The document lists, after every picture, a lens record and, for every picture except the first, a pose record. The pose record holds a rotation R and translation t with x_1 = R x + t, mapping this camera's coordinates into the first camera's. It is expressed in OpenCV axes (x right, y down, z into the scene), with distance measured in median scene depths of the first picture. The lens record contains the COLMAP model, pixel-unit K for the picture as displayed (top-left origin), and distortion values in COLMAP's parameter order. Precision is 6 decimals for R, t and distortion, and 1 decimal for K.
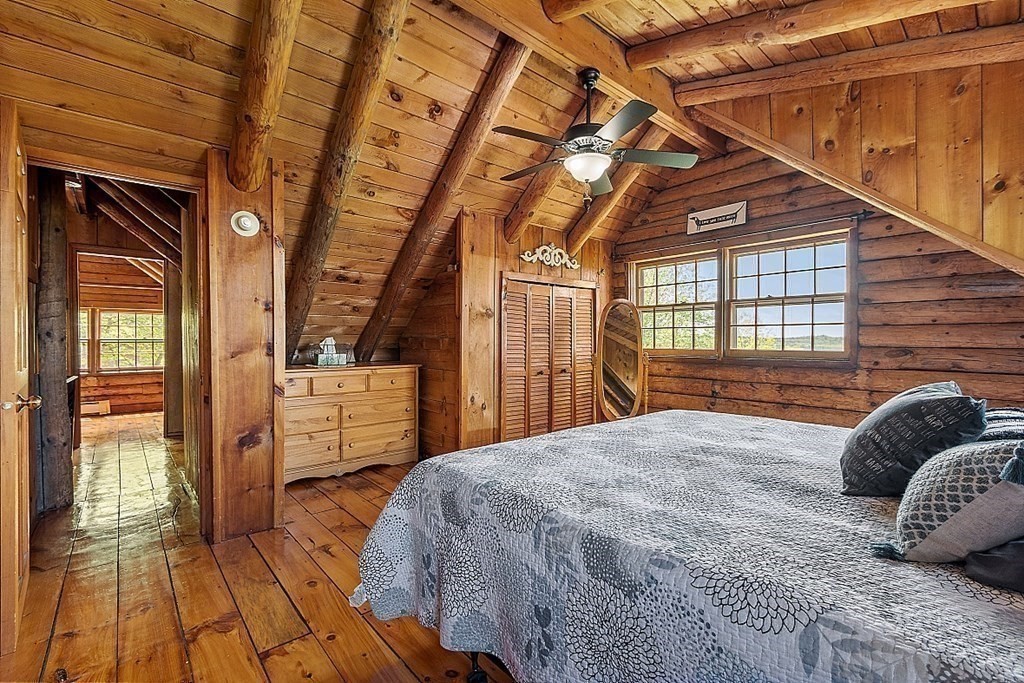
lens RADIAL K [[450.3, 0, 512.0], [0, 450.3, 341.5], [0, 0, 1]] dist [0.000417, -0.000162]
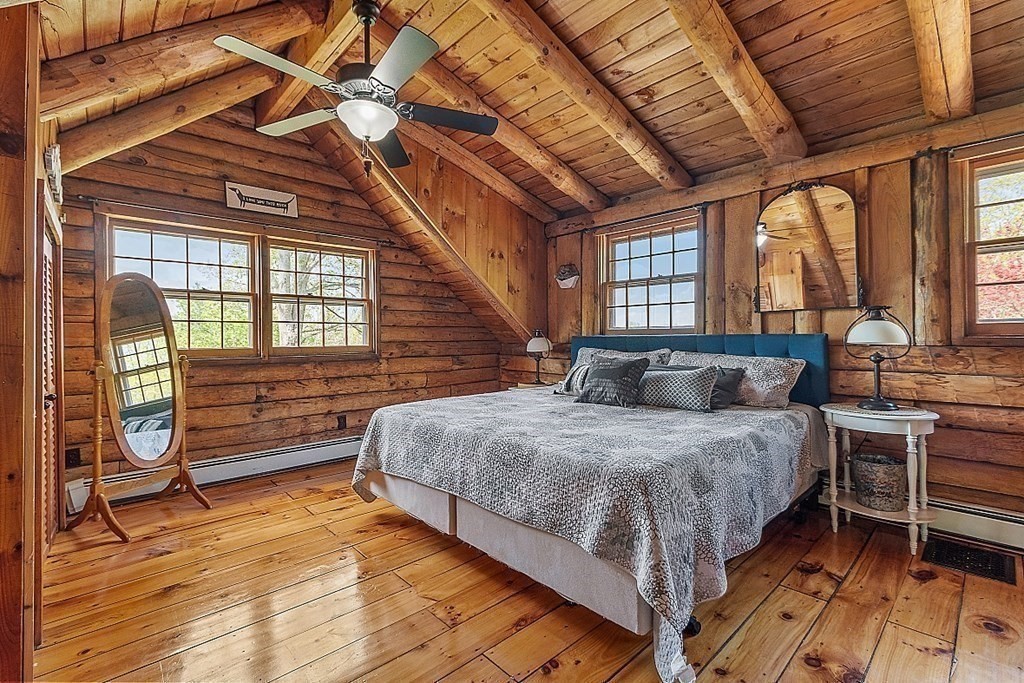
lens RADIAL K [[450.3, 0, 512.0], [0, 450.3, 341.5], [0, 0, 1]] dist [0.000417, -0.000162]
pose [[-0.028269, -0.013422, 0.999510, -0.477750], [0.005832, 0.999891, 0.013592, -0.004669], [-0.999583, 0.006213, -0.028187, 0.566976]]
